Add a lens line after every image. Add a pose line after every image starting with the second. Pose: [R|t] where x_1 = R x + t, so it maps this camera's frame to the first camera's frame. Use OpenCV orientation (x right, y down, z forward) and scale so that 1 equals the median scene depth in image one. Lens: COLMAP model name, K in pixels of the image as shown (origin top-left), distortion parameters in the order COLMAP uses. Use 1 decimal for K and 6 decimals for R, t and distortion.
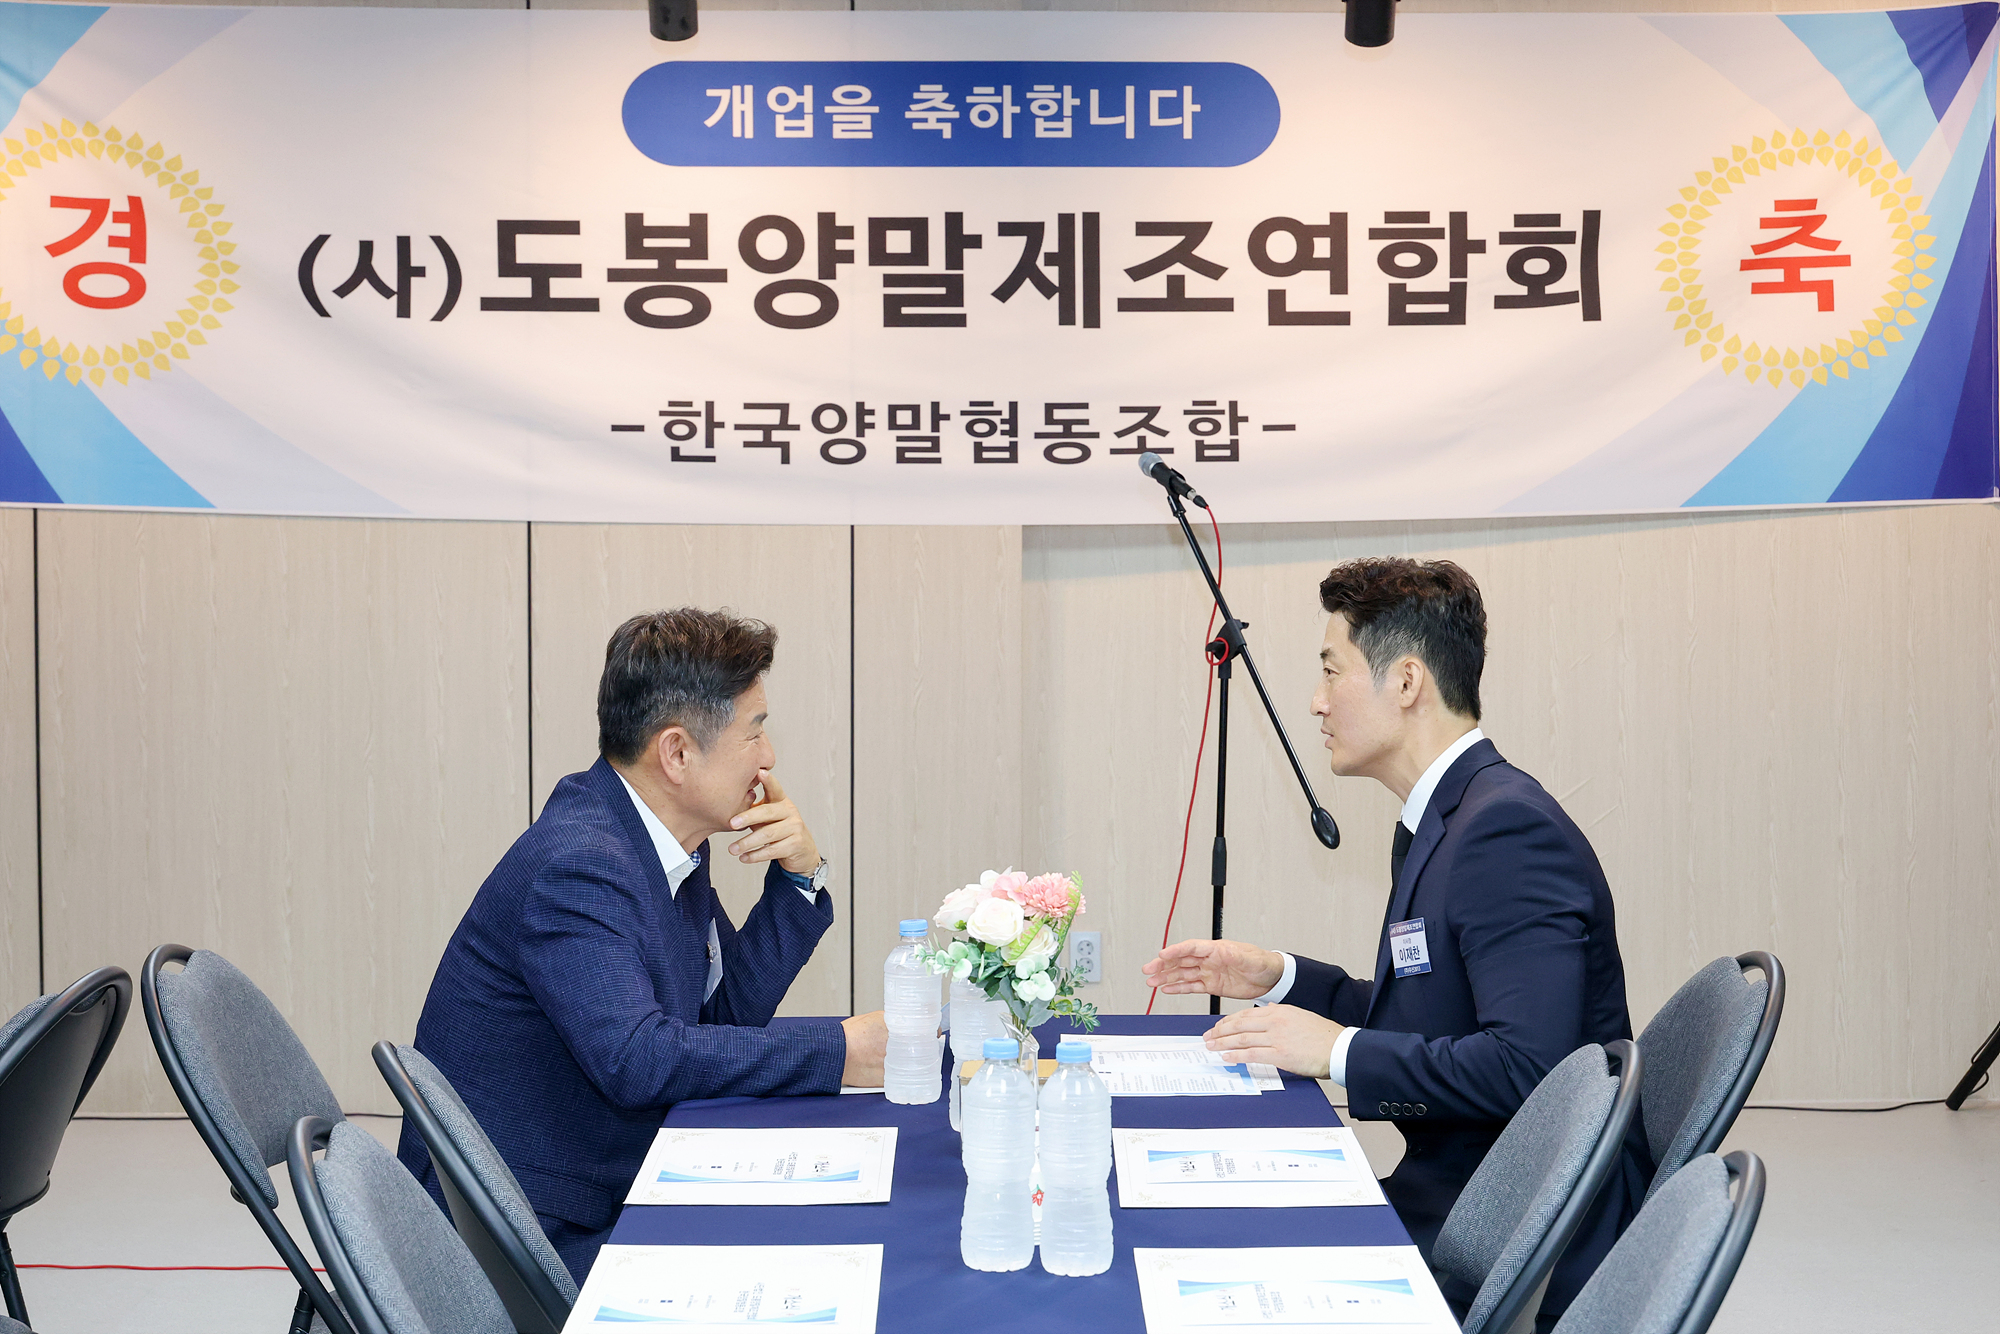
lens RADIAL K [[3703.2, 0, 1011.1], [0, 3703.2, 738.4], [0, 0, 1]] dist [-0.029124, 0.000000]
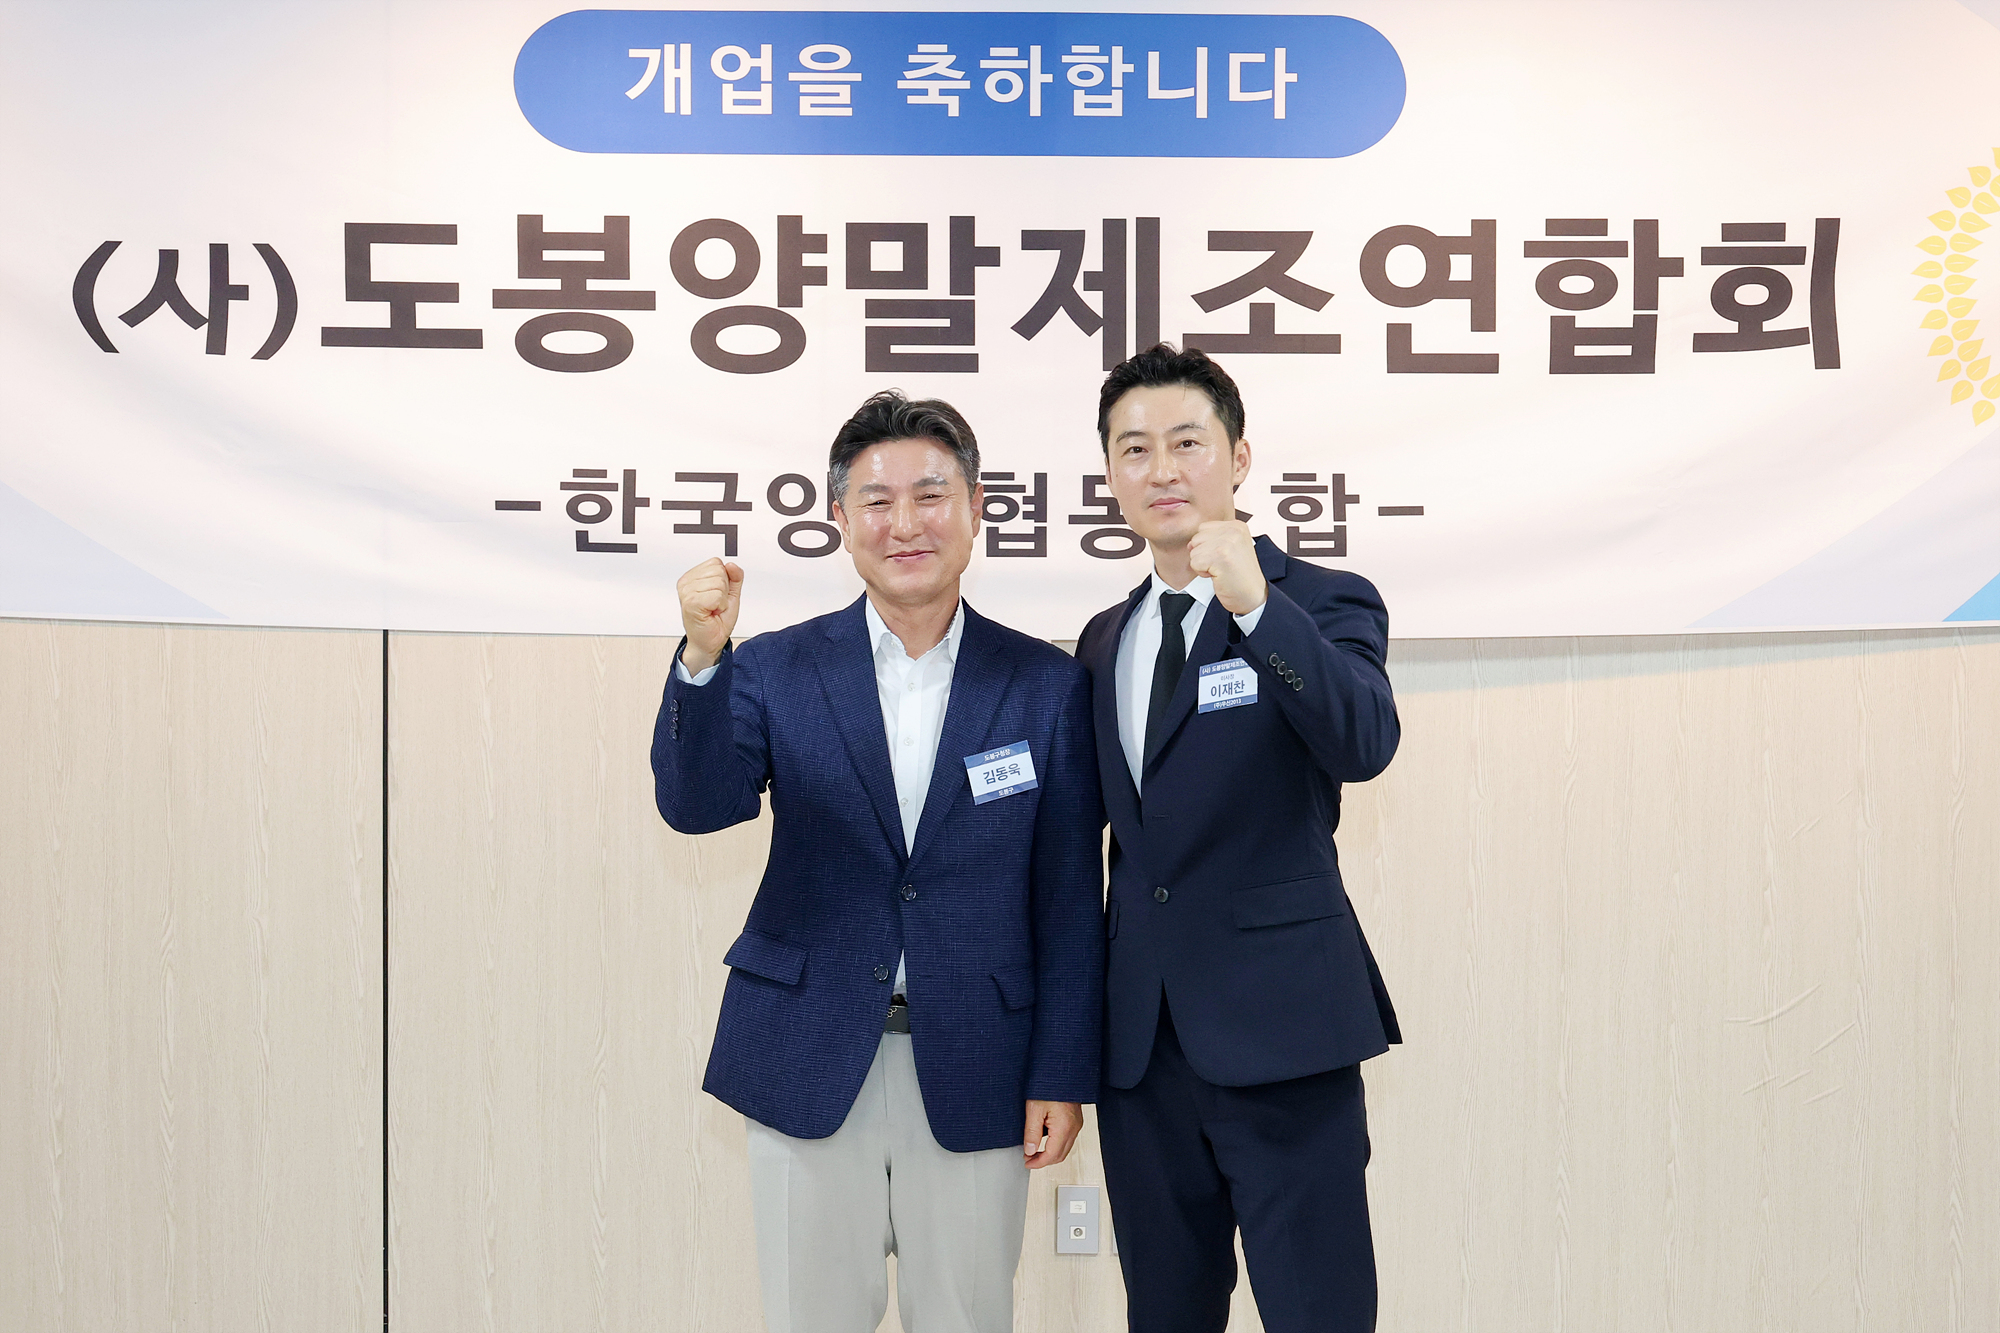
lens RADIAL K [[3329.1, 0, 1001.3], [0, 3329.1, 708.3], [0, 0, 1]] dist [0.005801, 0.000000]
pose [[0.999684, 0.008257, -0.023734, 0.008946], [-0.008710, 0.999780, -0.019069, -0.031410], [0.023571, 0.019270, 0.999536, 0.337451]]
